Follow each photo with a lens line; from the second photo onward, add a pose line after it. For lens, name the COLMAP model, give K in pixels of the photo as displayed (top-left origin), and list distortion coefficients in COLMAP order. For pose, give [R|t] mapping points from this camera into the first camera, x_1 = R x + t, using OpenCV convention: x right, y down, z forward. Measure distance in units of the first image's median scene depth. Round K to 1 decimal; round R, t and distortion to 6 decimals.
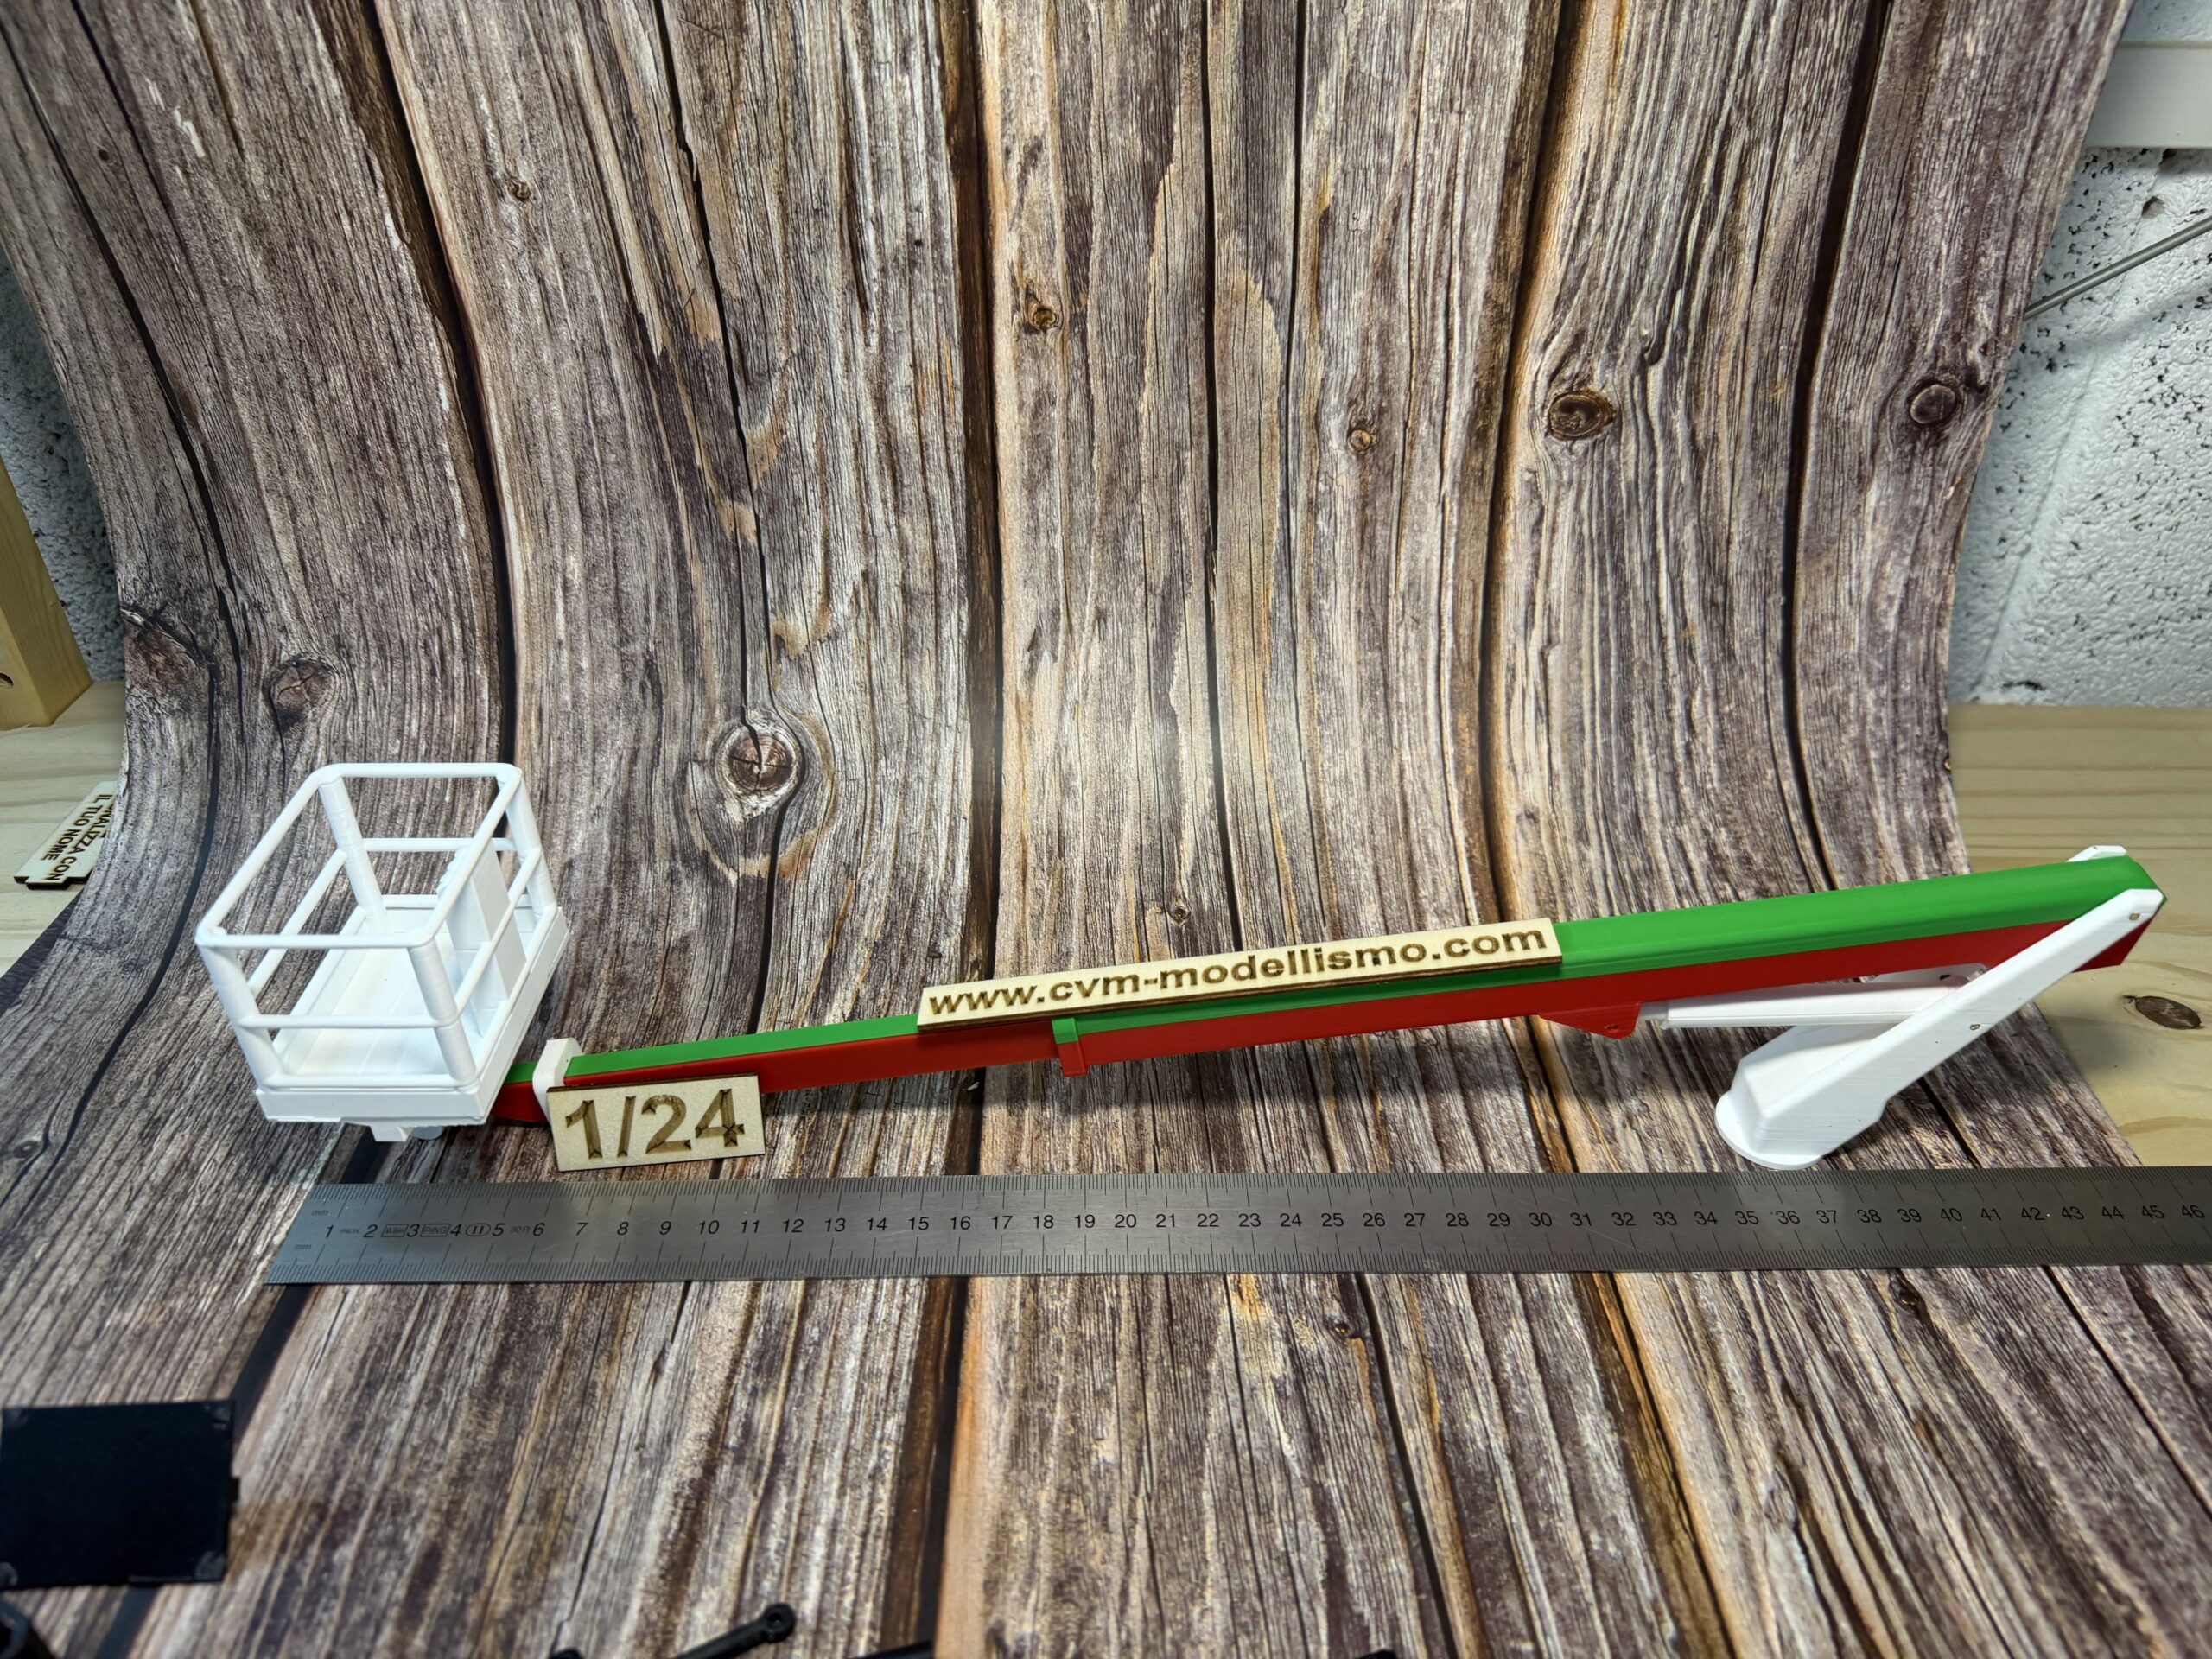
lens RADIAL K [[1497.8, 0, 1089.7], [0, 1497.8, 813.0], [0, 0, 1]] dist [0.019690, -0.046445]
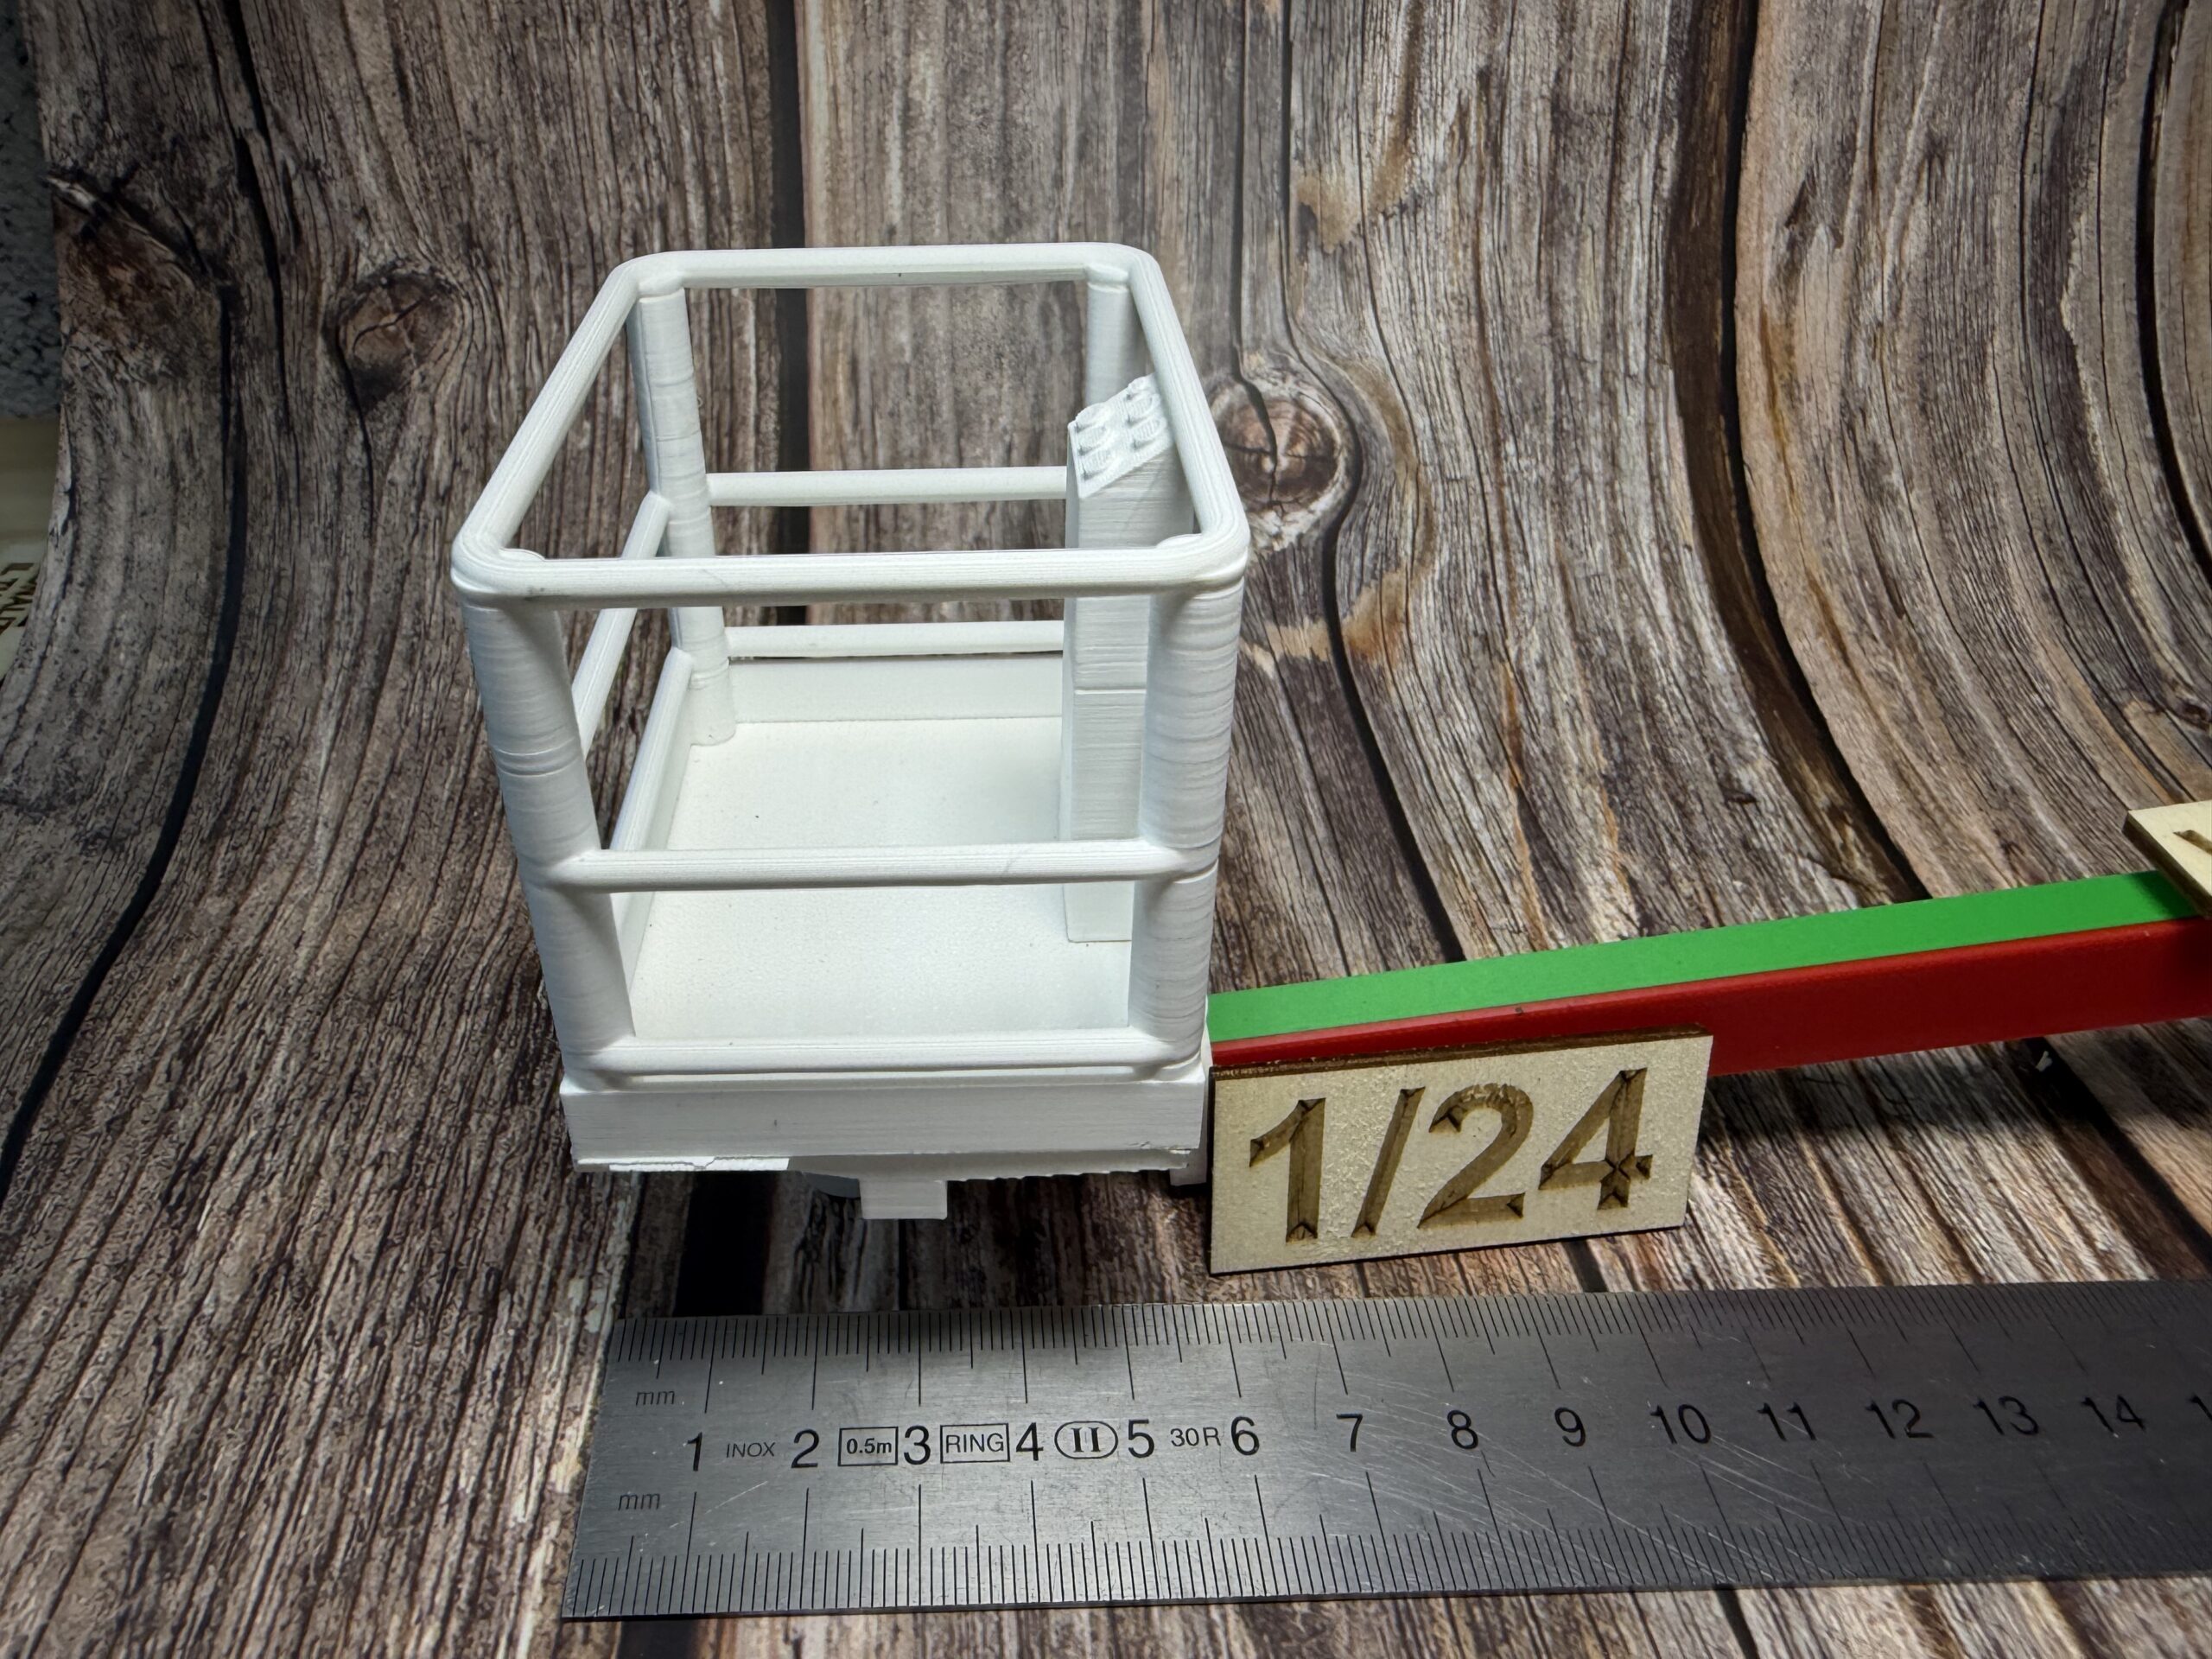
lens RADIAL K [[1638.2, 0, 1032.7], [0, 1638.2, 796.2], [0, 0, 1]] dist [-0.005336, 0.005264]
pose [[0.999889, -0.014642, -0.002837, -0.403409], [0.014677, 0.999812, 0.012682, 0.103136], [0.002651, -0.012722, 0.999916, 0.563751]]
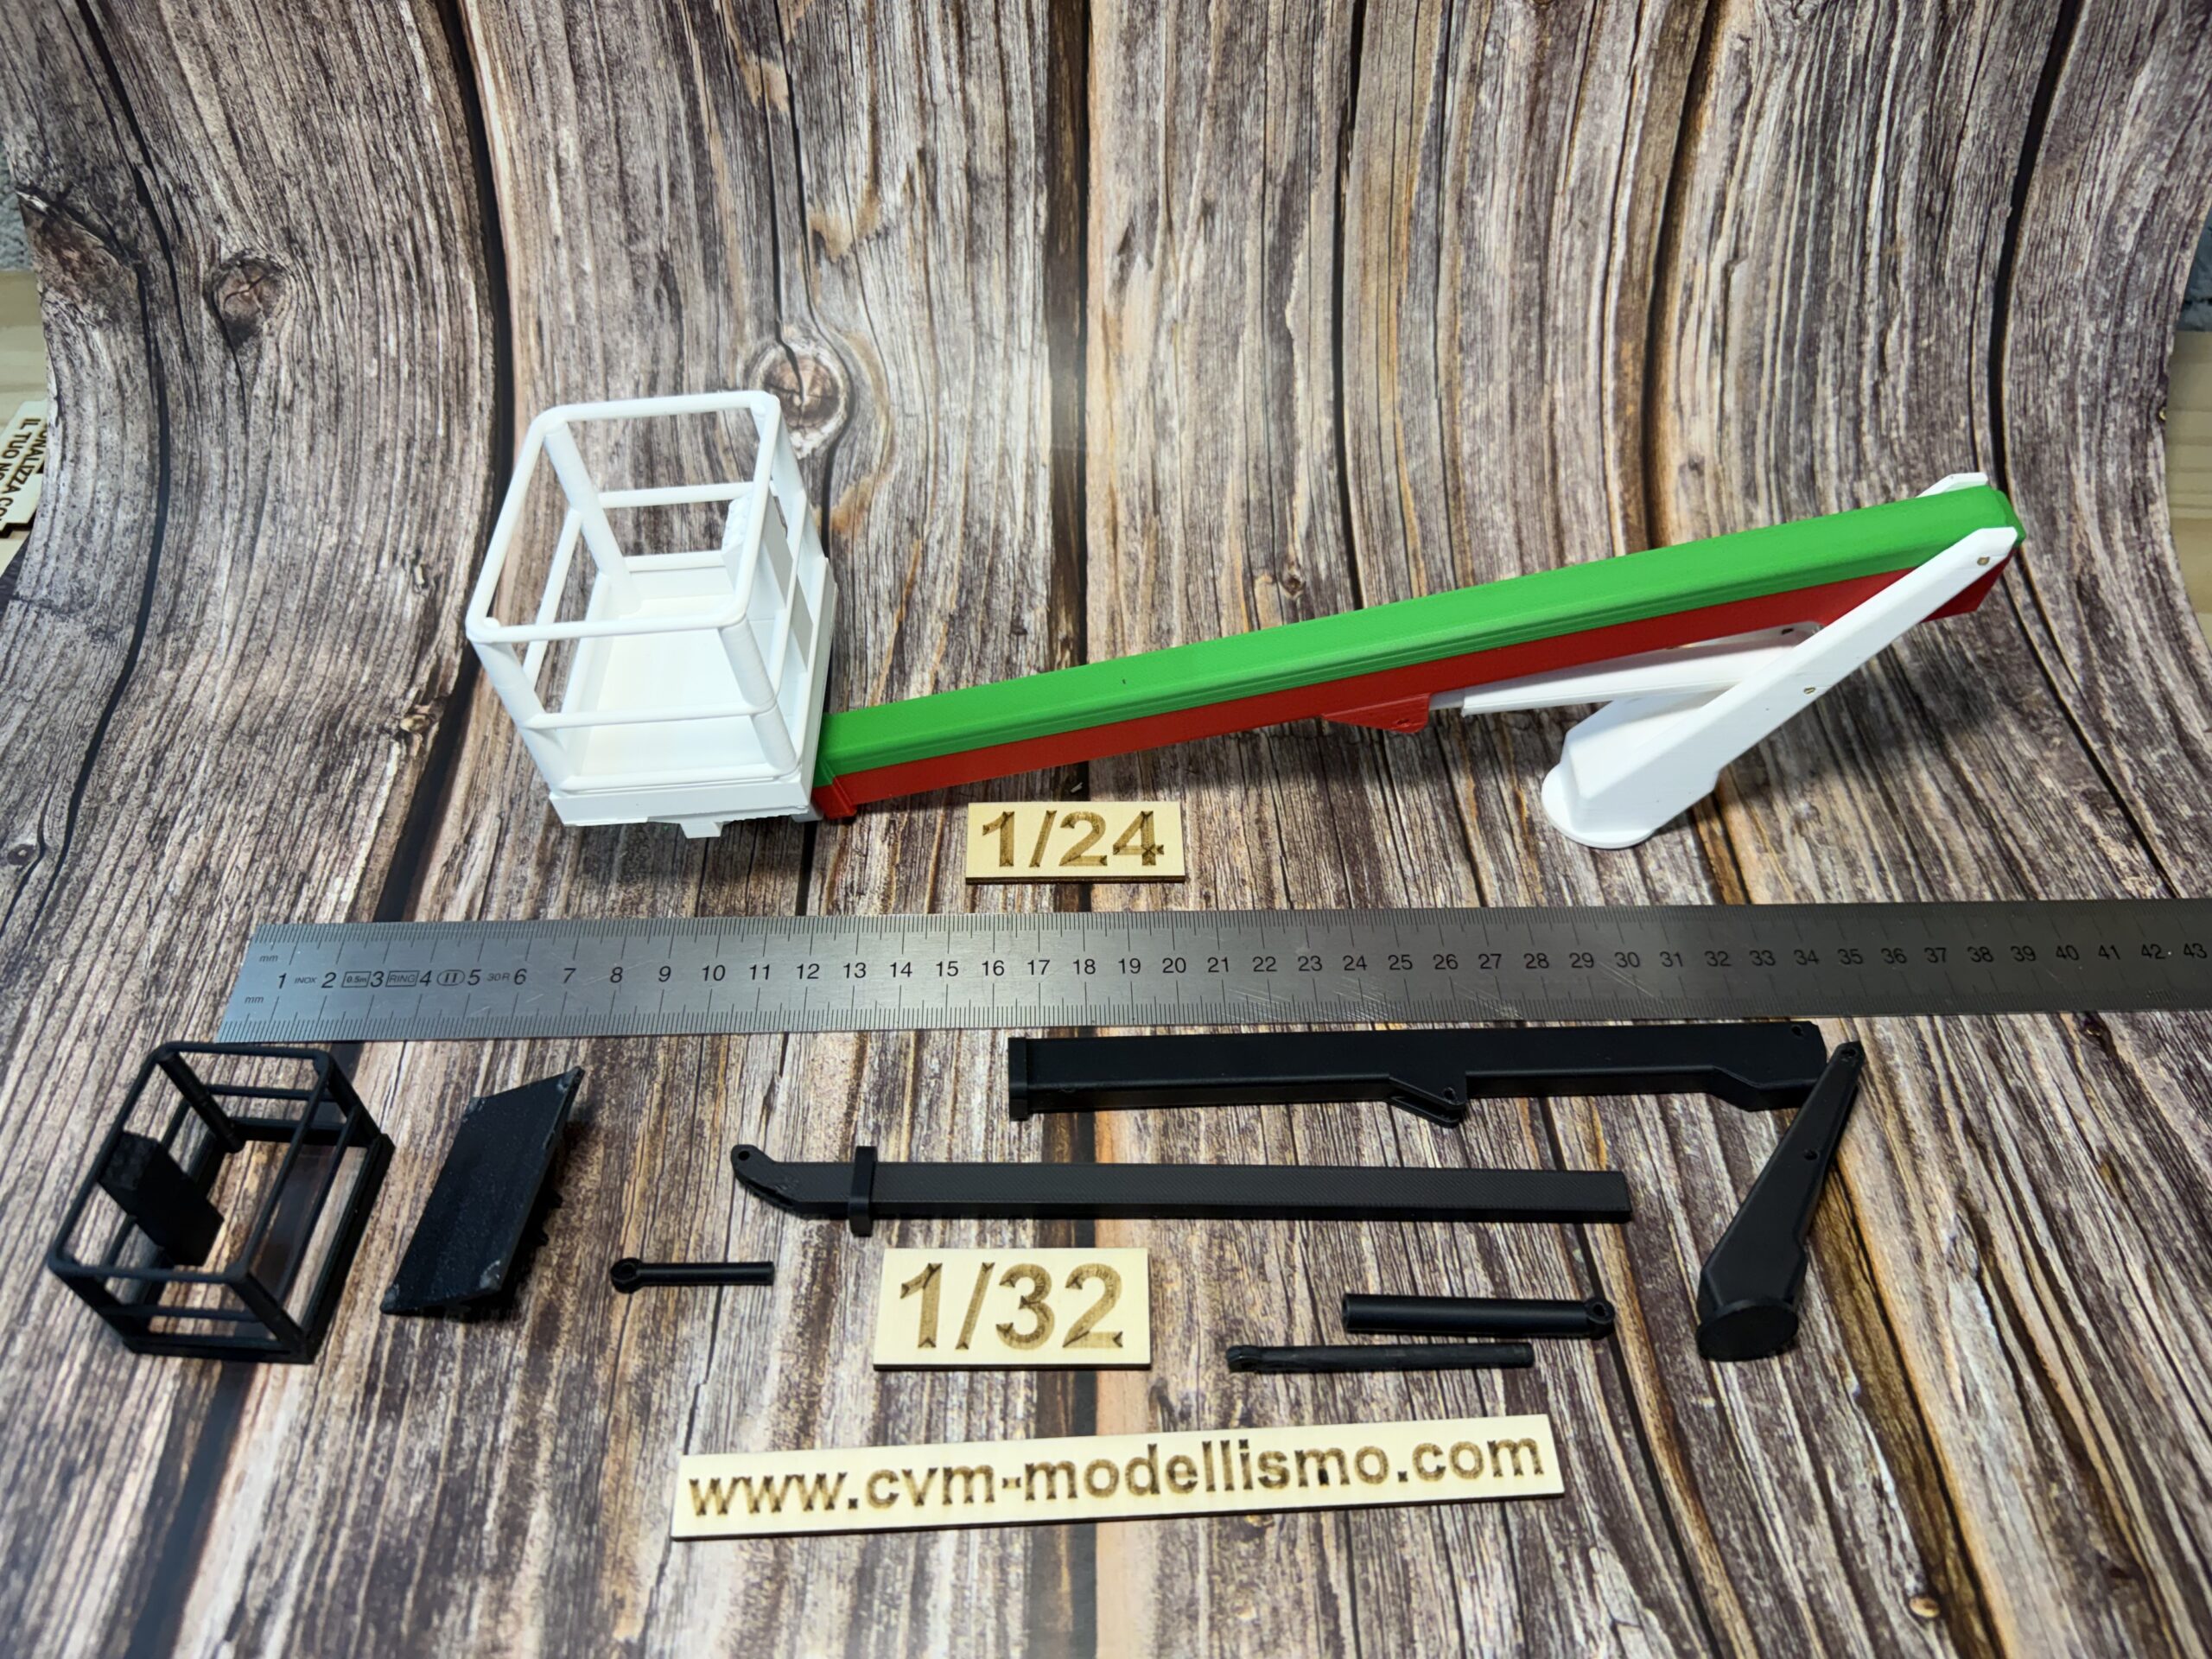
lens RADIAL K [[1545.7, 0, 1094.3], [0, 1545.7, 819.1], [0, 0, 1]] dist [-0.019675, -0.009190]
pose [[0.999712, 0.005908, 0.023243, -0.097122], [-0.012006, 0.962284, 0.271783, -0.052316], [-0.020760, -0.271984, 0.962078, 0.119978]]
